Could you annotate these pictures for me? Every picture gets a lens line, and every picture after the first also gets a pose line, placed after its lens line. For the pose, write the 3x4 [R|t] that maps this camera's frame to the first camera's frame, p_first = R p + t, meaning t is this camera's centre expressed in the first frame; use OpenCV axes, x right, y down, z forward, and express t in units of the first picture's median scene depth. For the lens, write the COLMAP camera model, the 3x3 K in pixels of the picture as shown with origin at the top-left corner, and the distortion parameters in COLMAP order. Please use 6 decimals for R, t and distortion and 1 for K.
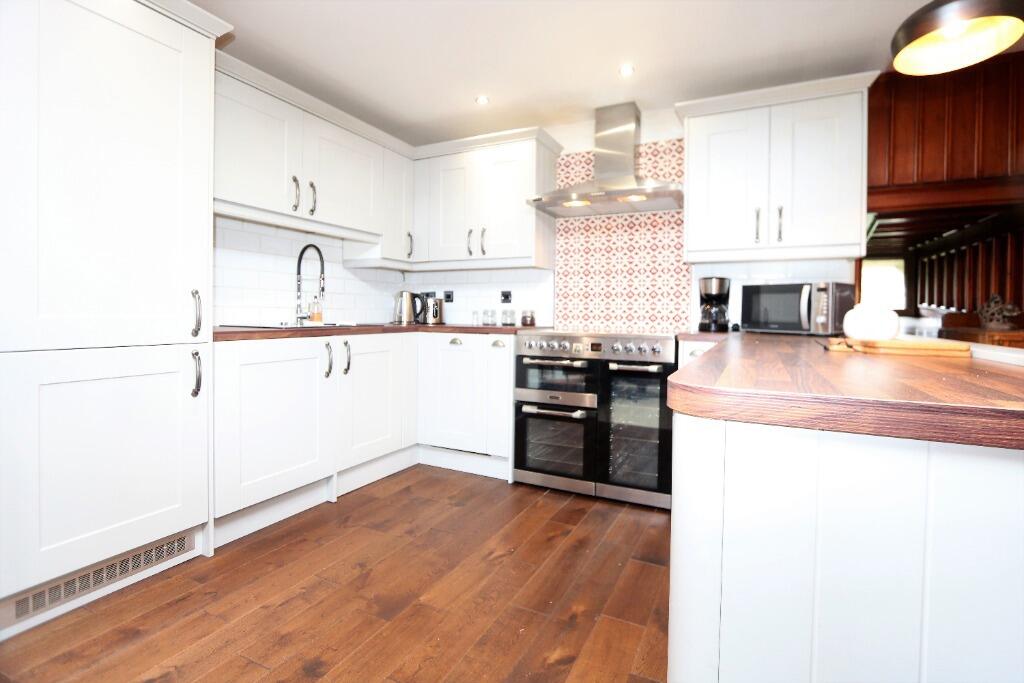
lens RADIAL K [[475.4, 0, 537.4], [0, 475.4, 321.6], [0, 0, 1]] dist [-0.003120, 0.000081]
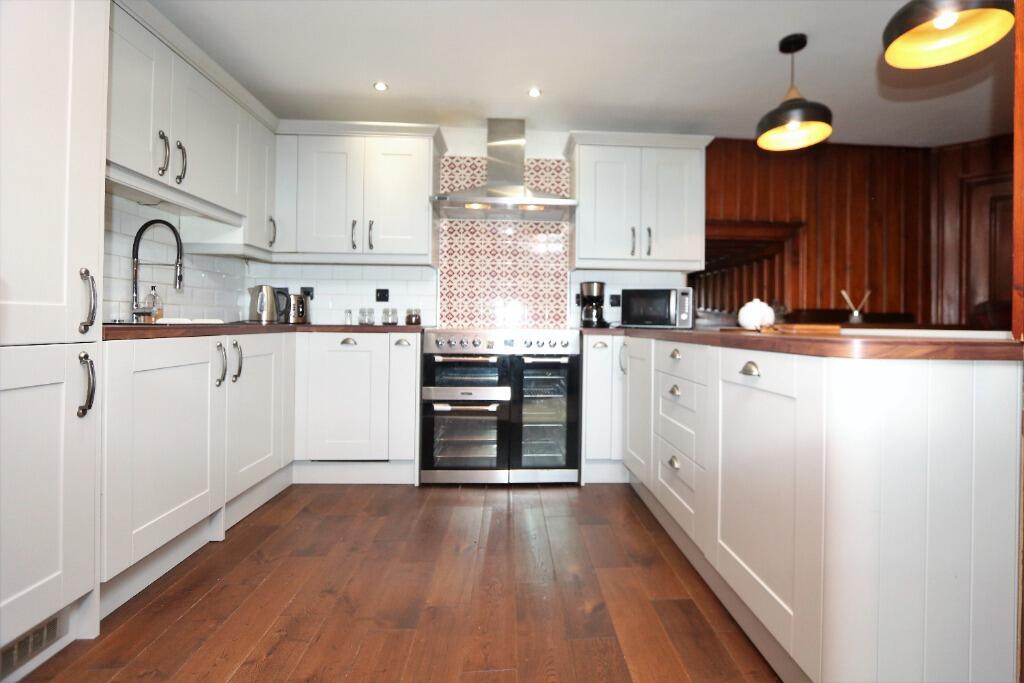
lens RADIAL K [[475.4, 0, 537.4], [0, 475.4, 321.6], [0, 0, 1]] dist [-0.003120, 0.000081]
pose [[0.880890, -0.000469, 0.473320, -0.299346], [0.006647, 0.999913, -0.011380, 0.016959], [-0.473274, 0.013171, 0.880817, 0.024502]]
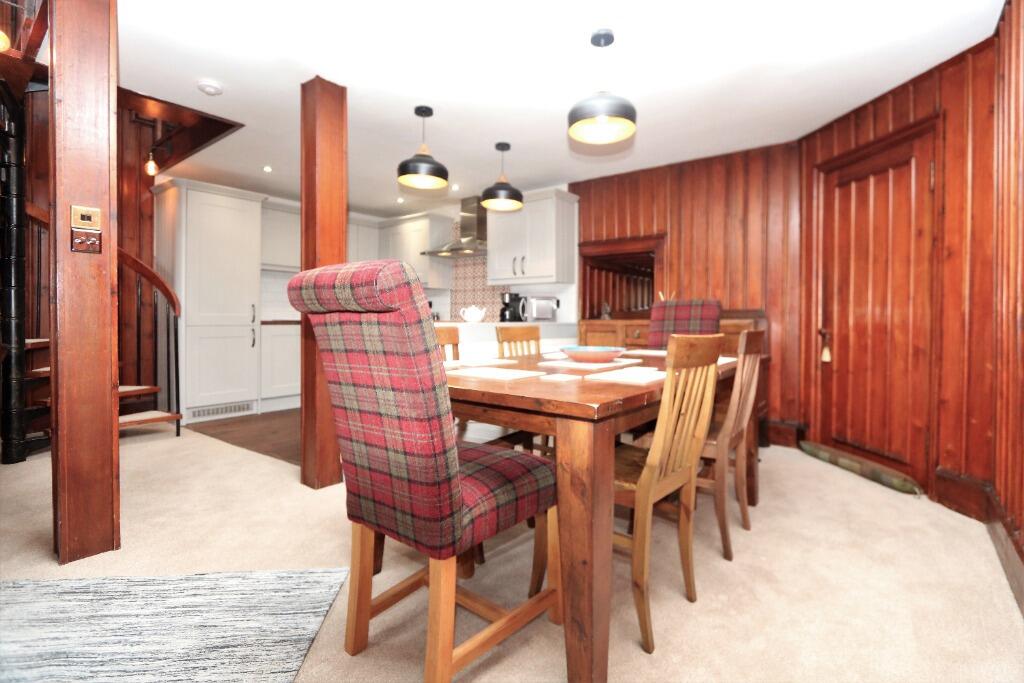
lens RADIAL K [[475.4, 0, 537.4], [0, 475.4, 321.6], [0, 0, 1]] dist [-0.003120, 0.000081]
pose [[0.976739, -0.003529, -0.214403, 0.846204], [0.001801, 0.999964, -0.008255, 0.031732], [0.214424, 0.007677, 0.976710, -0.743880]]
